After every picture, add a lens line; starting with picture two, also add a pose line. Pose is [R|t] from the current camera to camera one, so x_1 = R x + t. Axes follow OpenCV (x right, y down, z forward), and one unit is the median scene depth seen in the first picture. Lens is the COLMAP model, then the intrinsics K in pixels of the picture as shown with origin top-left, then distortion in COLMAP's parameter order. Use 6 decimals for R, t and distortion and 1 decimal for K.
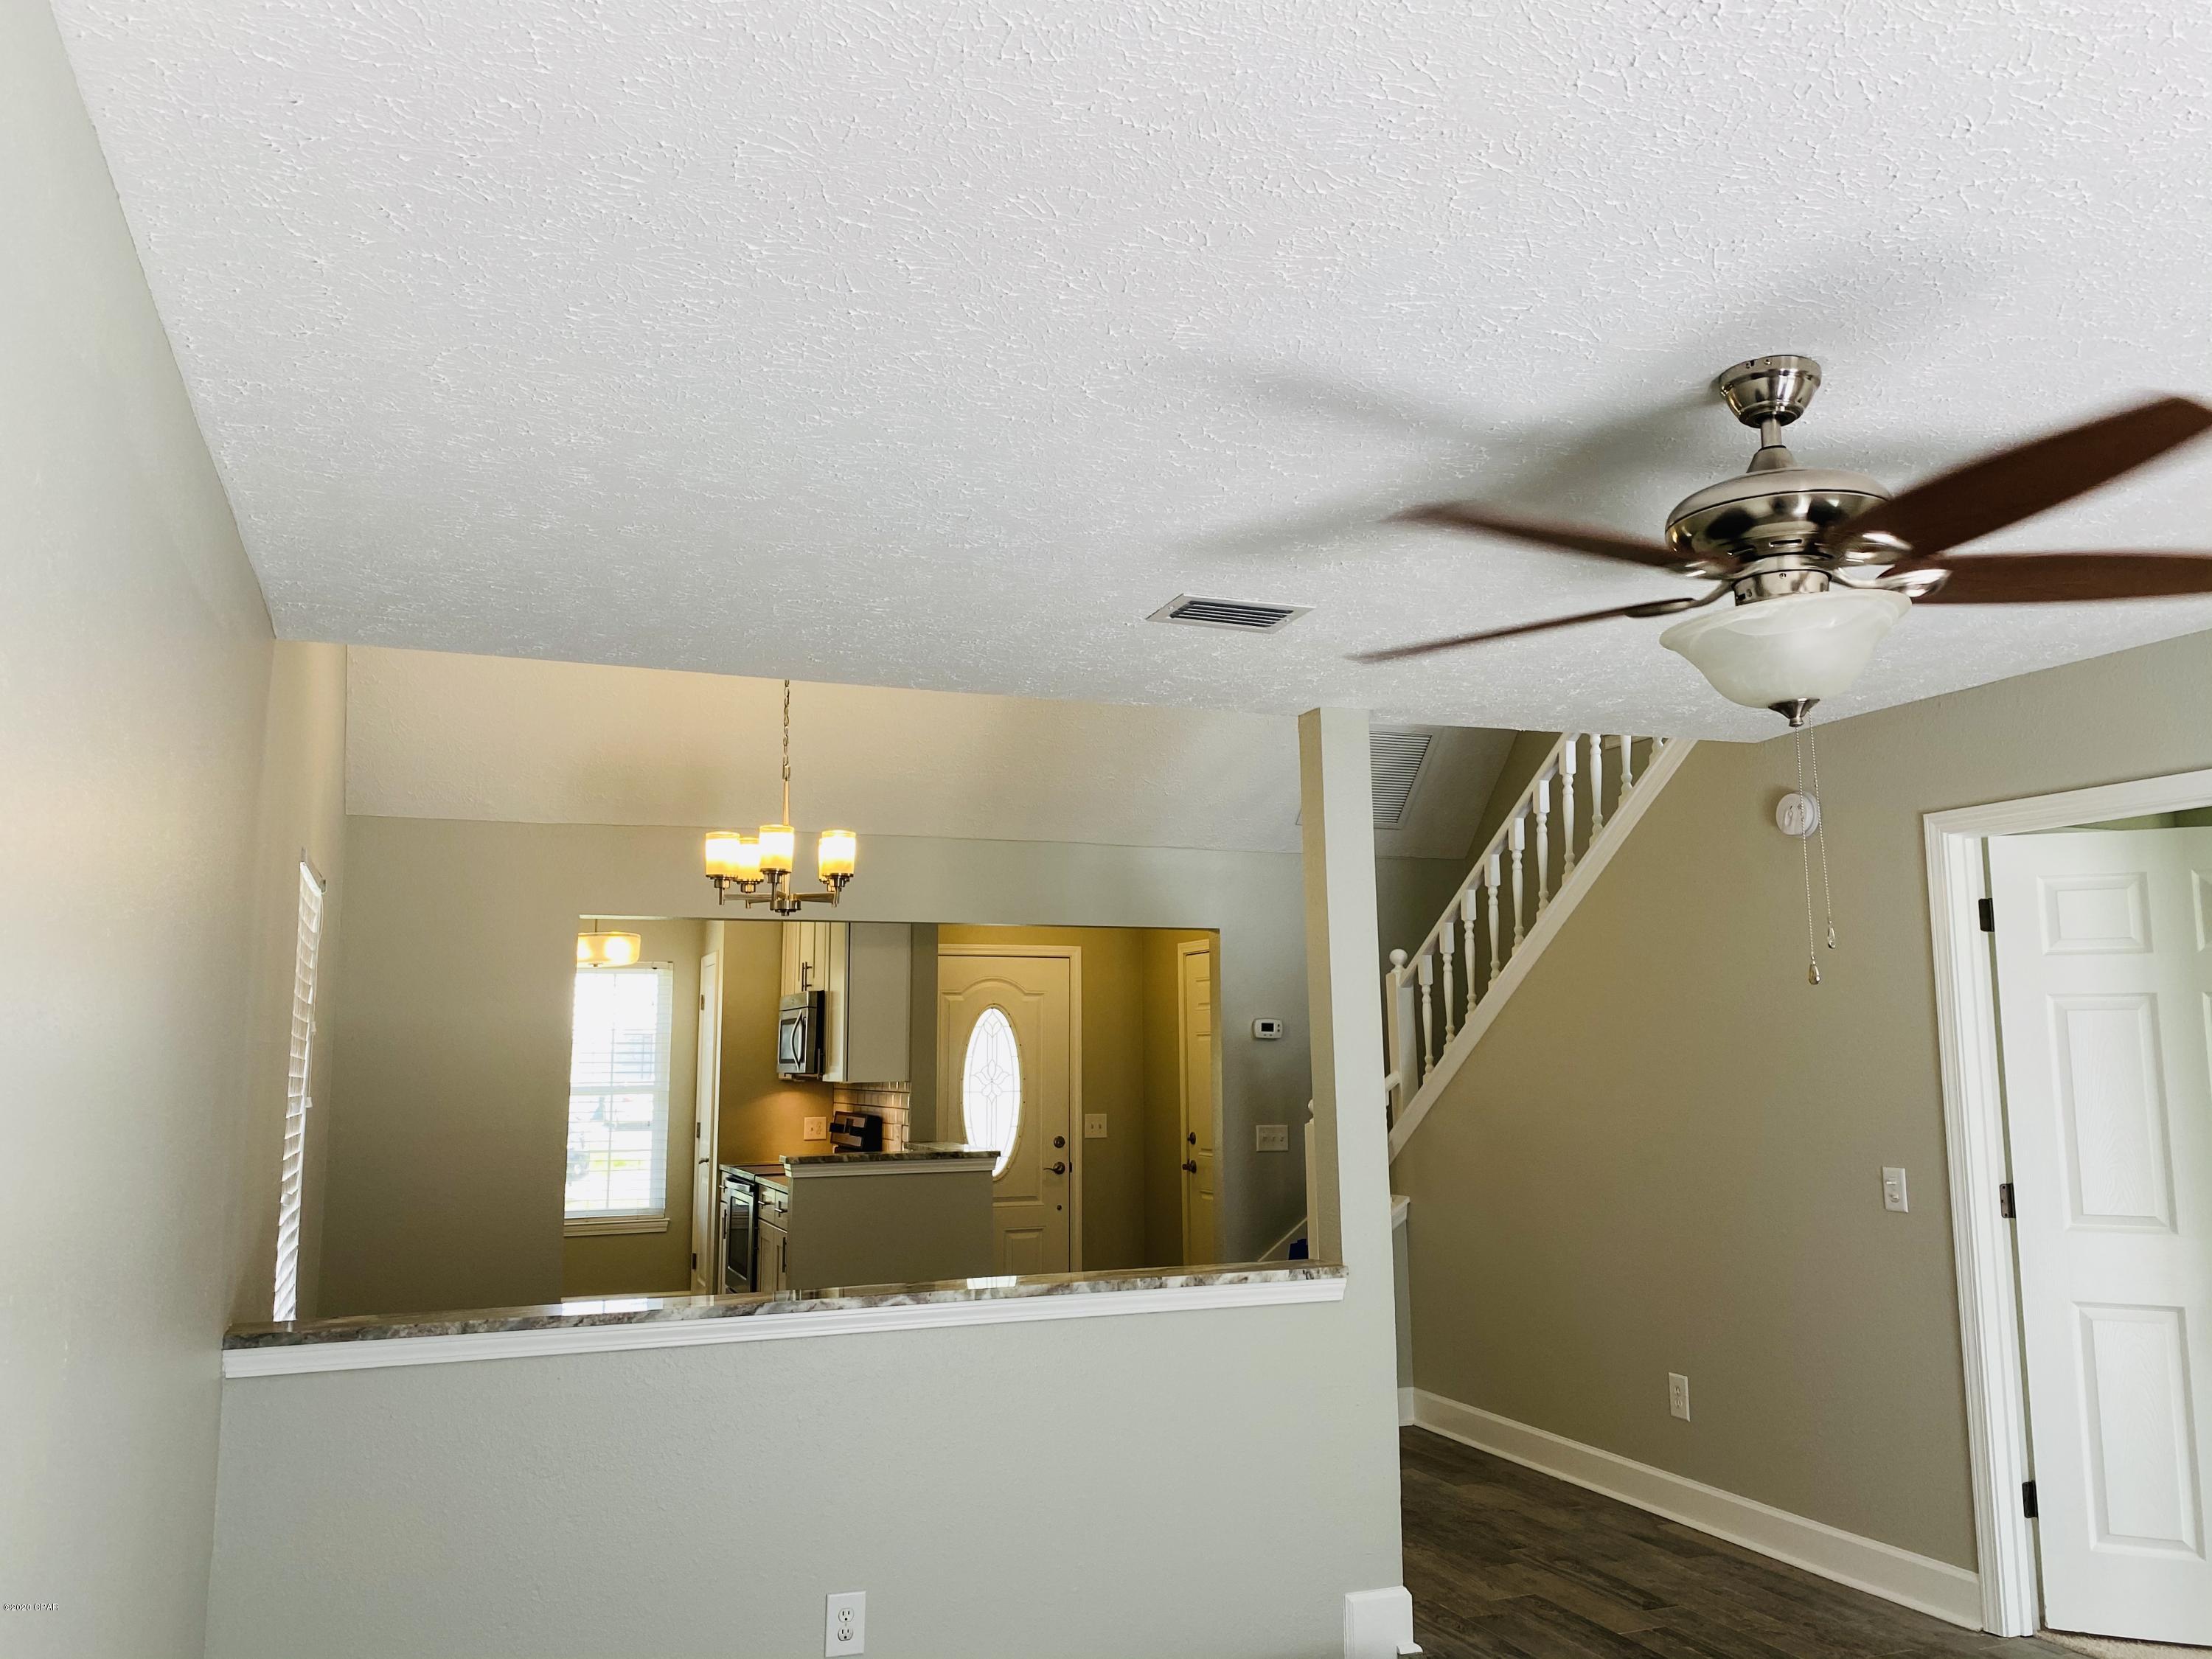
lens RADIAL K [[1669.0, 0, 1152.6], [0, 1669.0, 818.9], [0, 0, 1]] dist [0.056919, -0.070322]
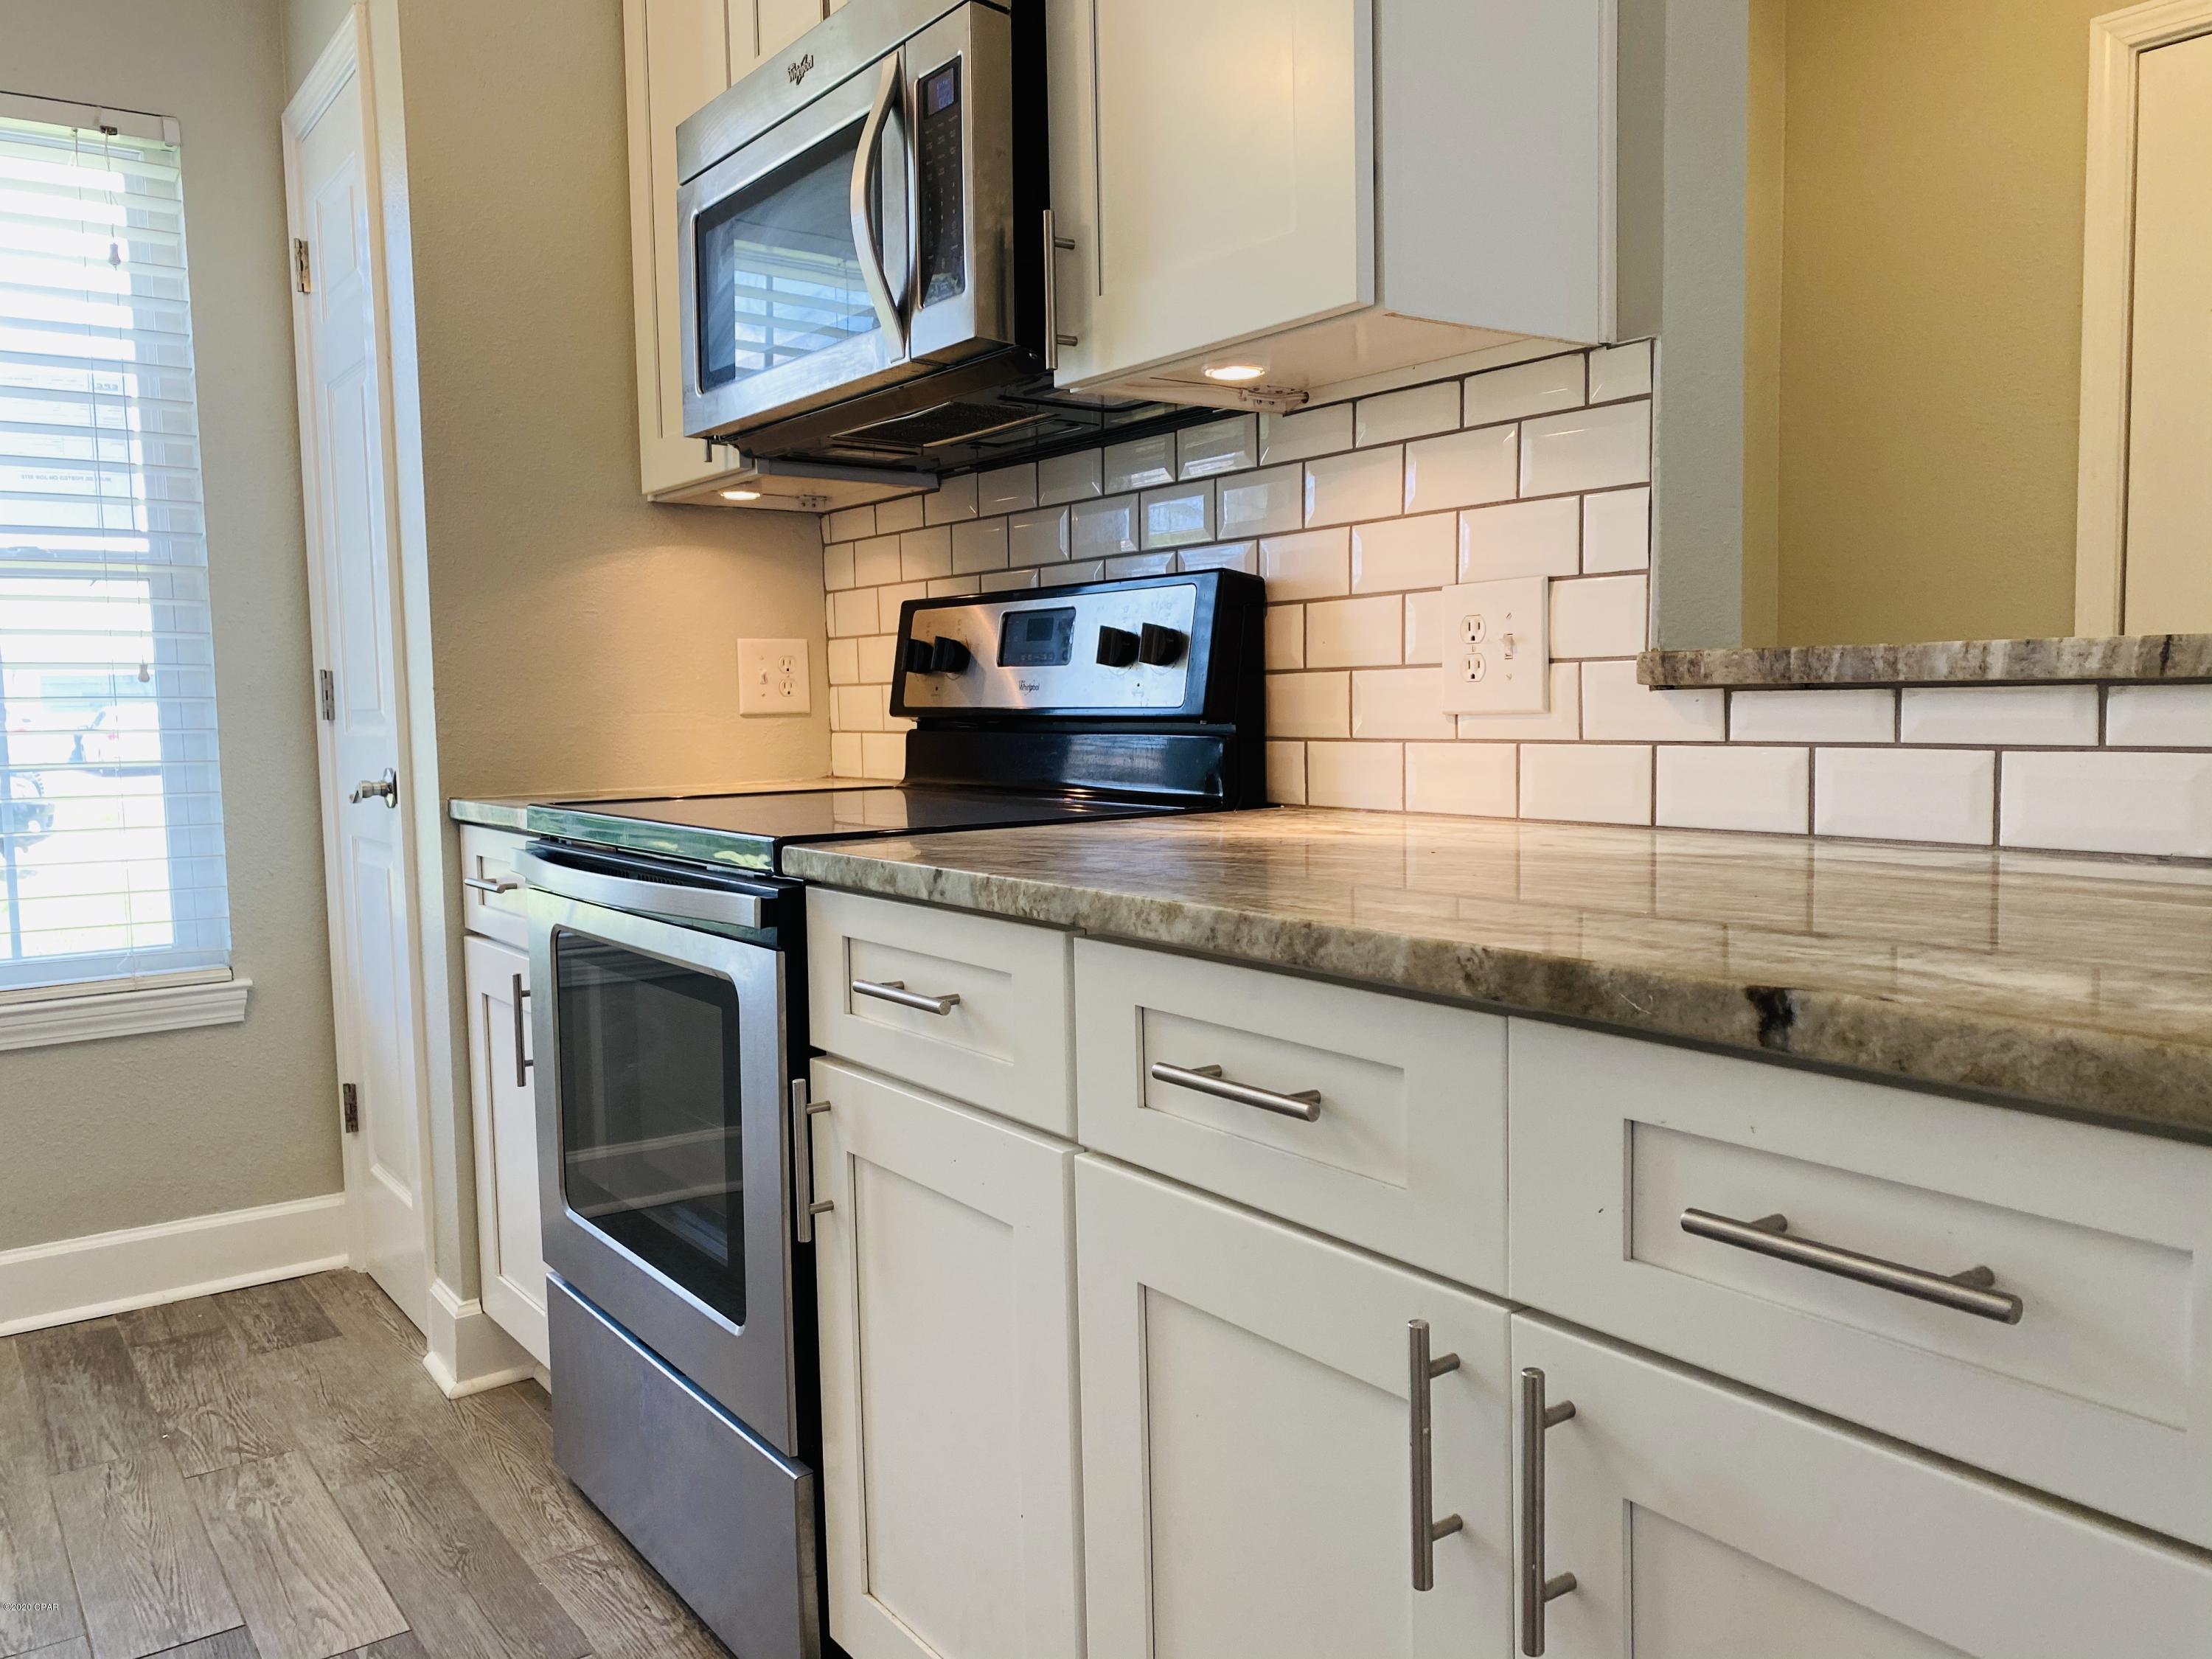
lens RADIAL K [[1669.0, 0, 1103.1], [0, 1669.0, 835.2], [0, 0, 1]] dist [0.056919, -0.070322]
pose [[0.972067, -0.025118, 0.233354, -0.229787], [-0.024280, 0.978160, 0.206430, 0.160663], [-0.233443, -0.206329, 0.950228, 0.751914]]
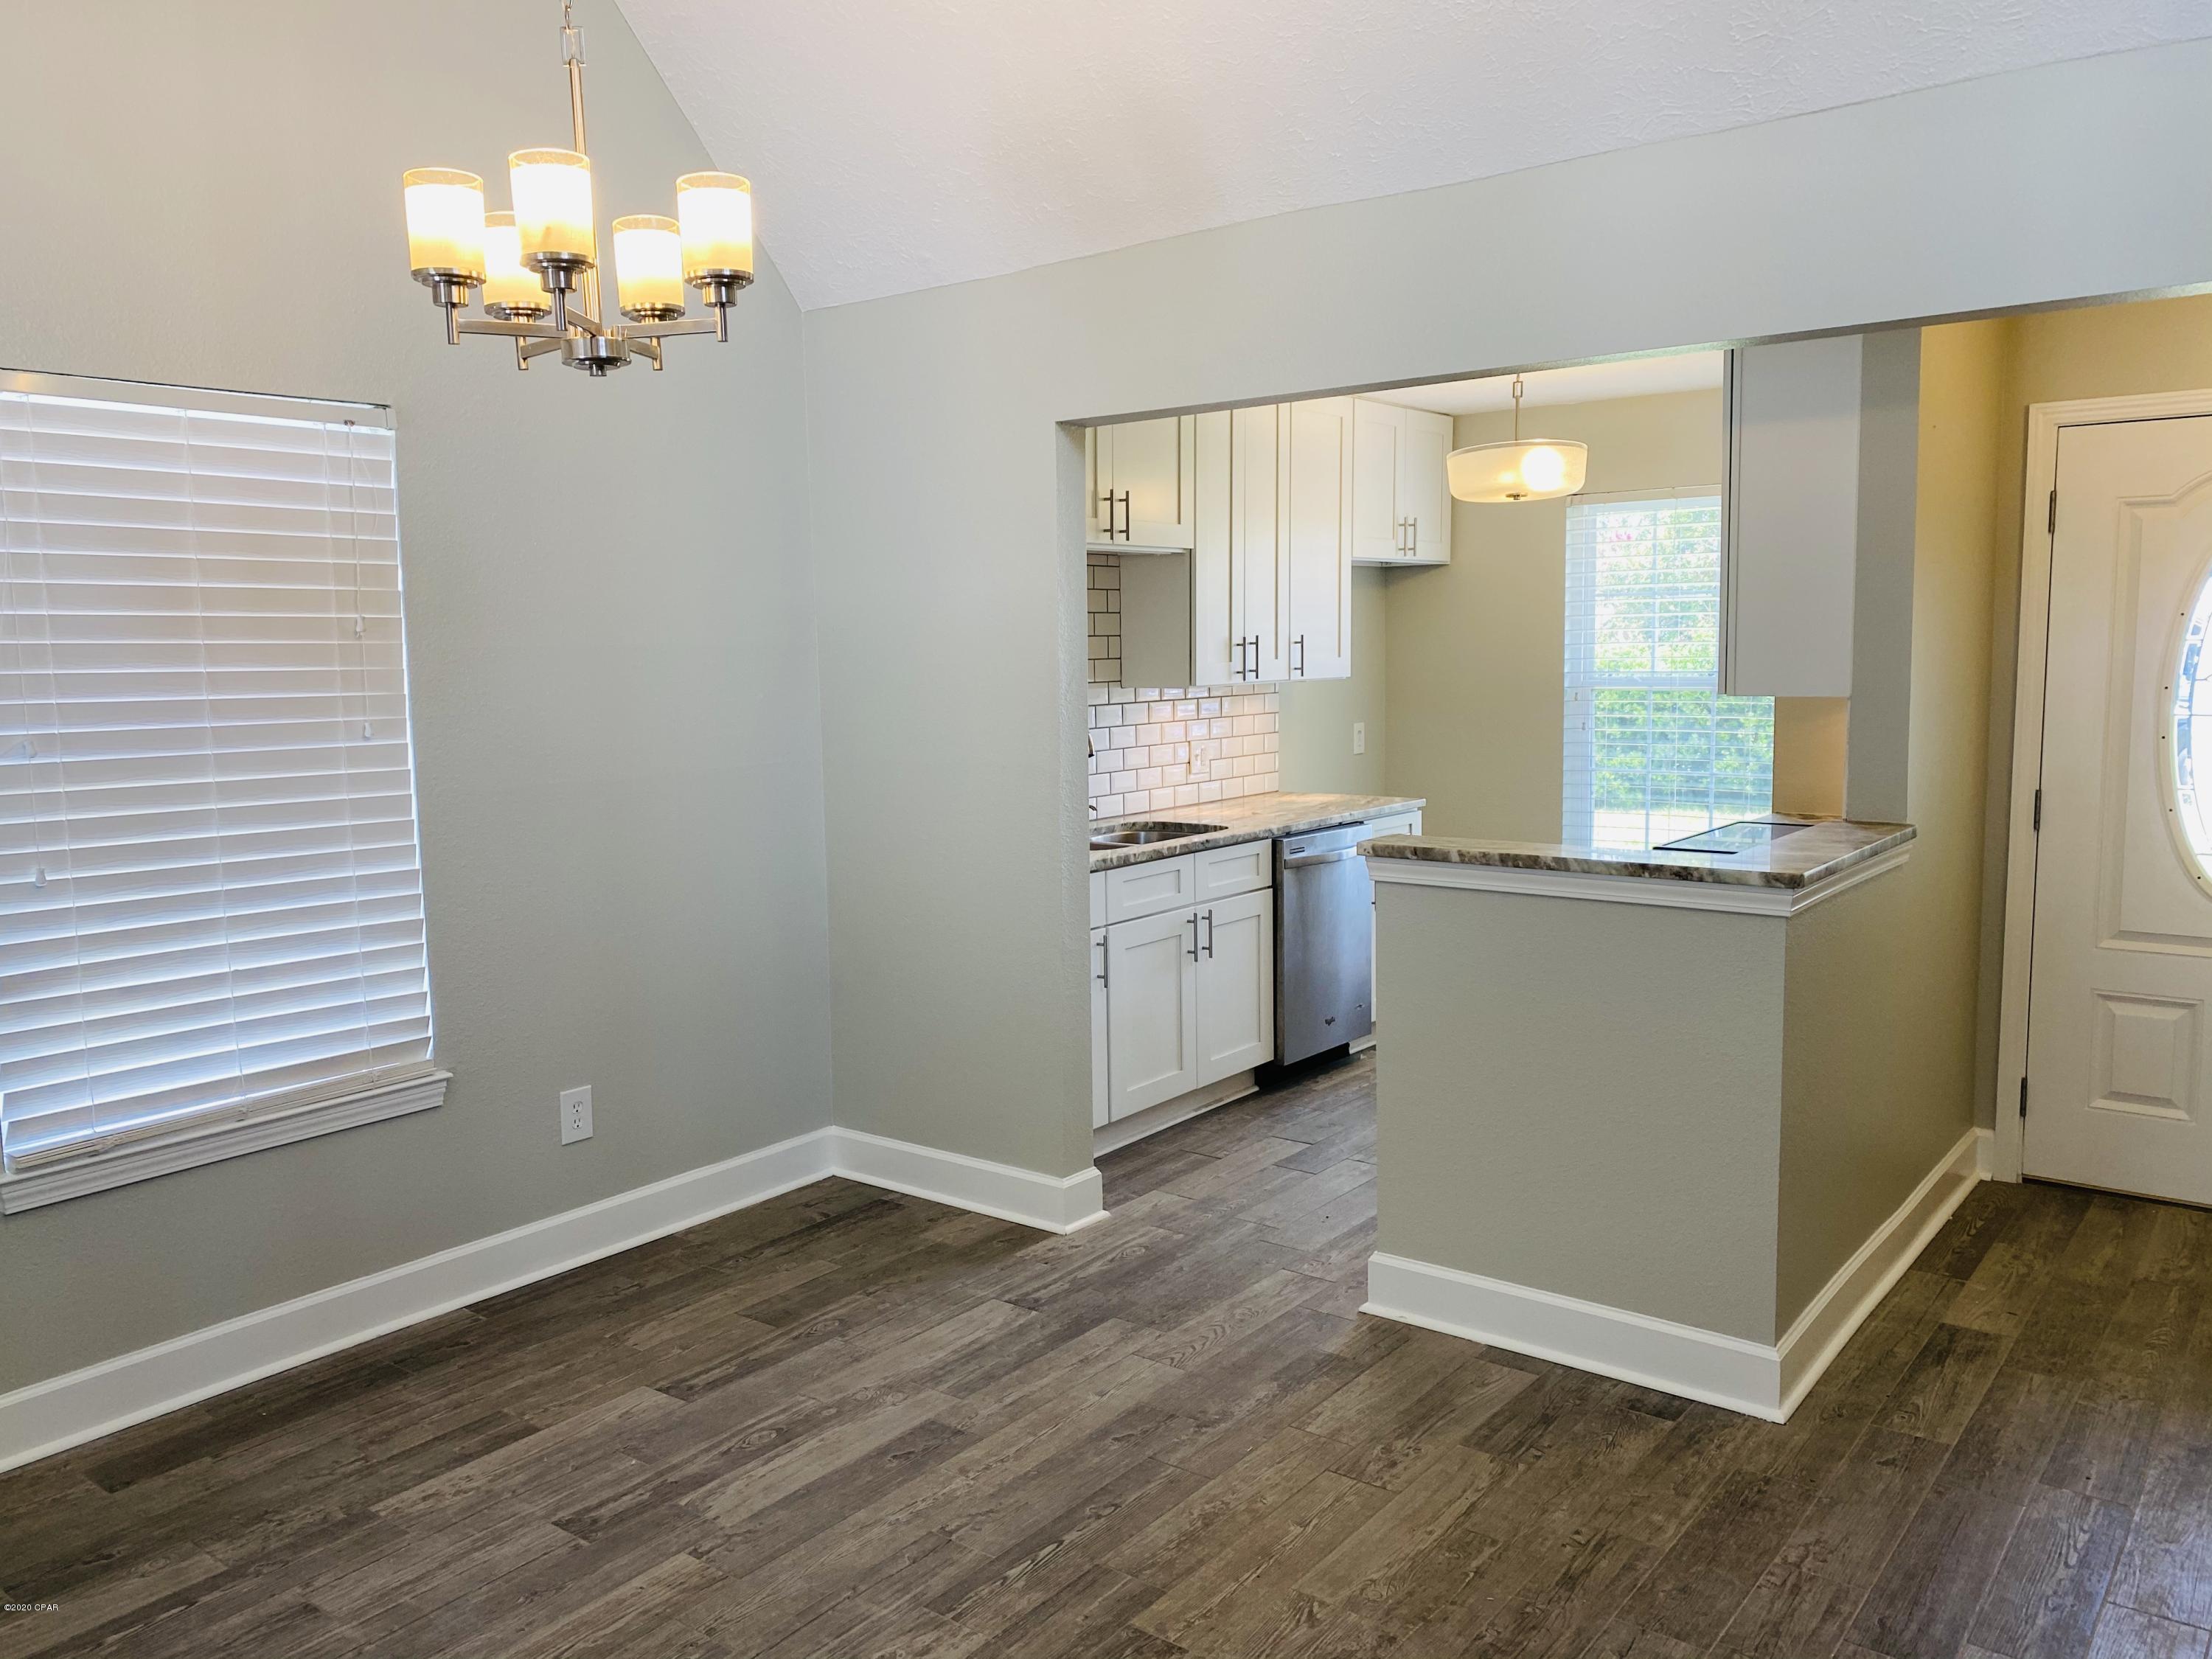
lens RADIAL K [[1669.0, 0, 1099.3], [0, 1669.0, 830.9], [0, 0, 1]] dist [0.056919, -0.070322]
pose [[0.474697, 0.100214, -0.874426, 0.168818], [0.138851, 0.972529, 0.186835, 0.067288], [0.869128, -0.210105, 0.447742, 0.537107]]
